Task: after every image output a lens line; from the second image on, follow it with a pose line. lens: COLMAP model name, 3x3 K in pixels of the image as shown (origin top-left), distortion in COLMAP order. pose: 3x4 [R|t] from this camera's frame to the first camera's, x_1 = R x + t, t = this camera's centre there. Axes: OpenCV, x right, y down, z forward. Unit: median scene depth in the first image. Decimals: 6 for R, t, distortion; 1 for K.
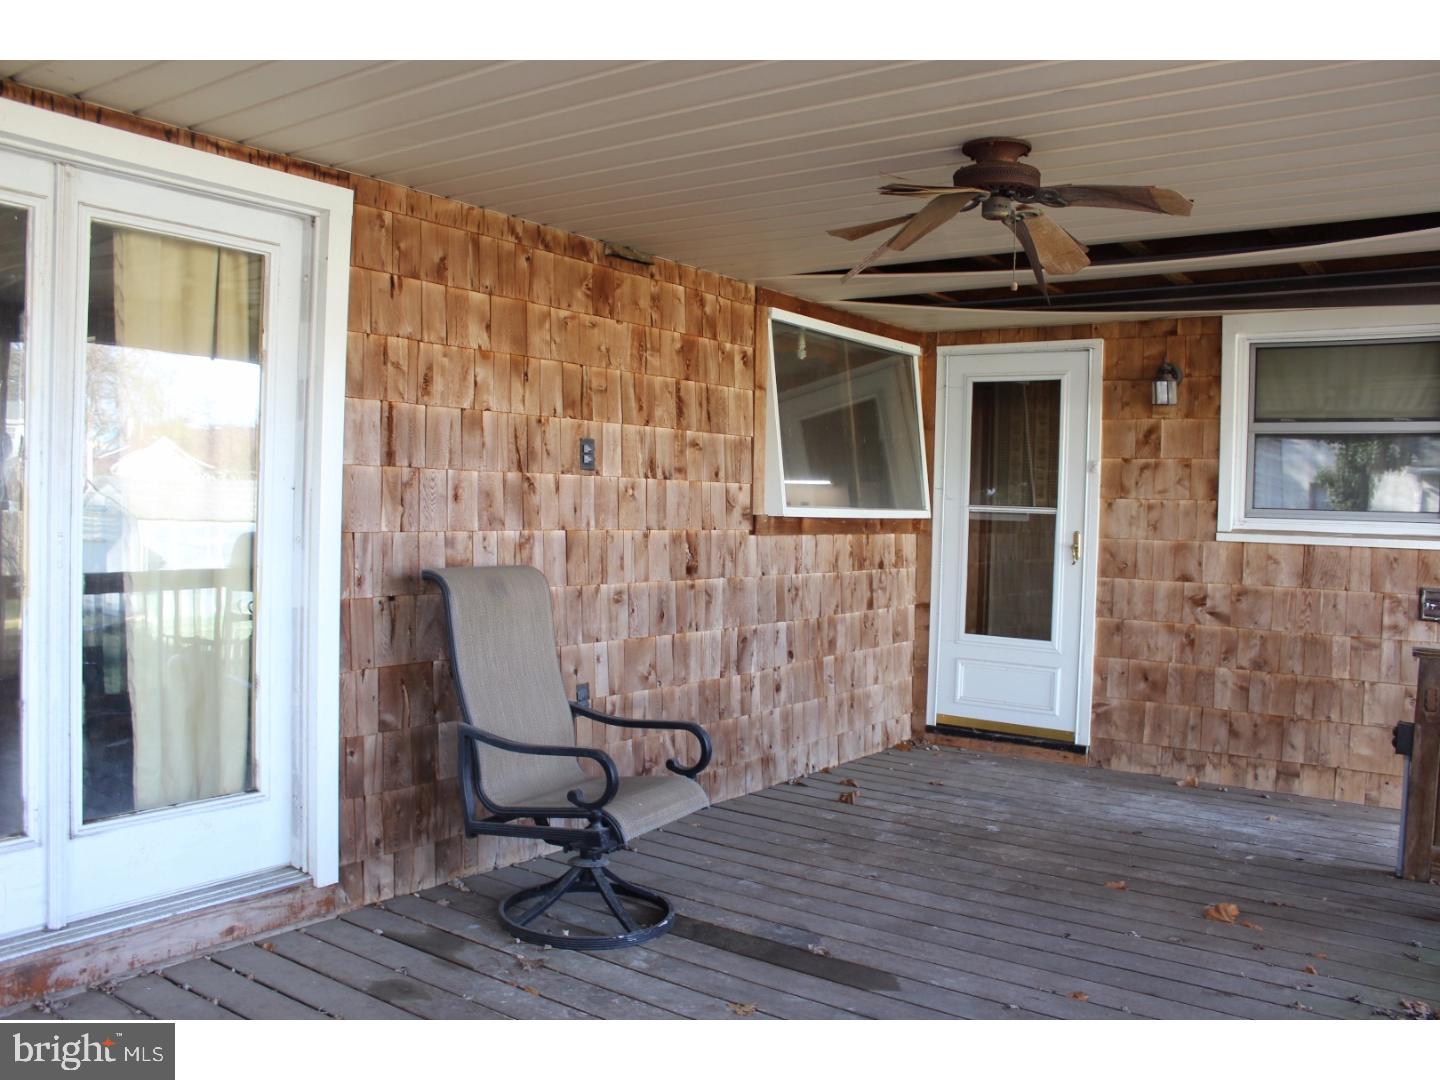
lens RADIAL K [[1206.1, 0, 722.4], [0, 1206.1, 556.3], [0, 0, 1]] dist [-0.164570, 0.160498]
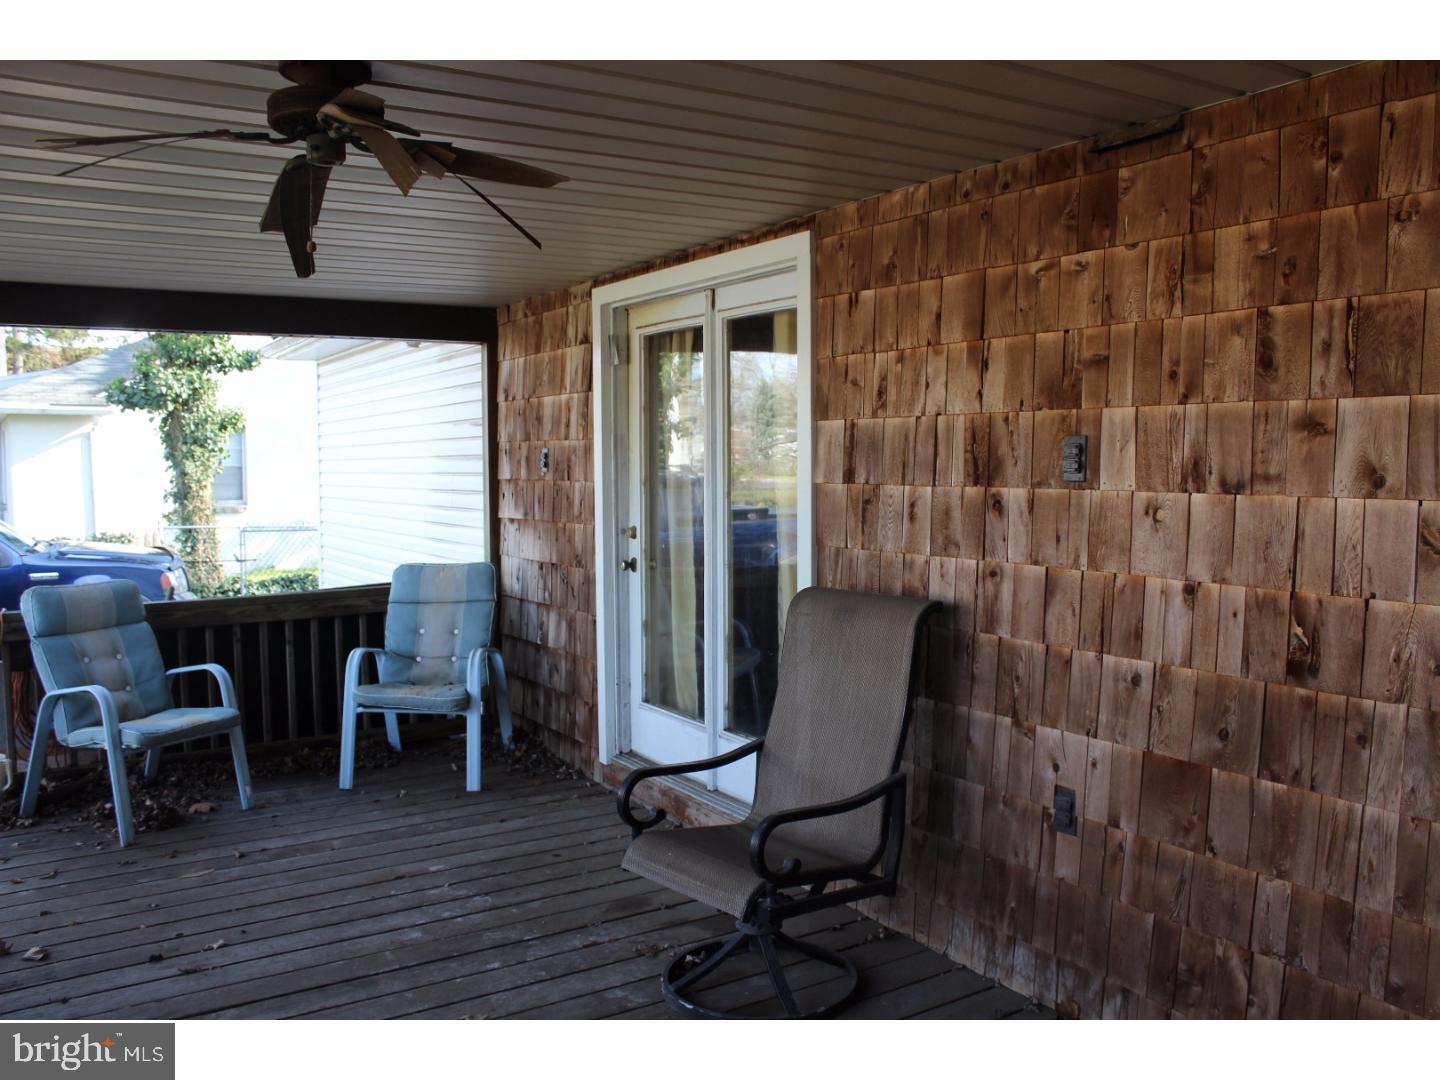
lens RADIAL K [[1206.1, 0, 722.4], [0, 1206.1, 556.3], [0, 0, 1]] dist [-0.164570, 0.160498]
pose [[-0.371707, 0.050321, -0.926985, 0.632183], [-0.045680, 0.996329, 0.072402, -0.074048], [0.927226, 0.069257, -0.368044, 1.139538]]
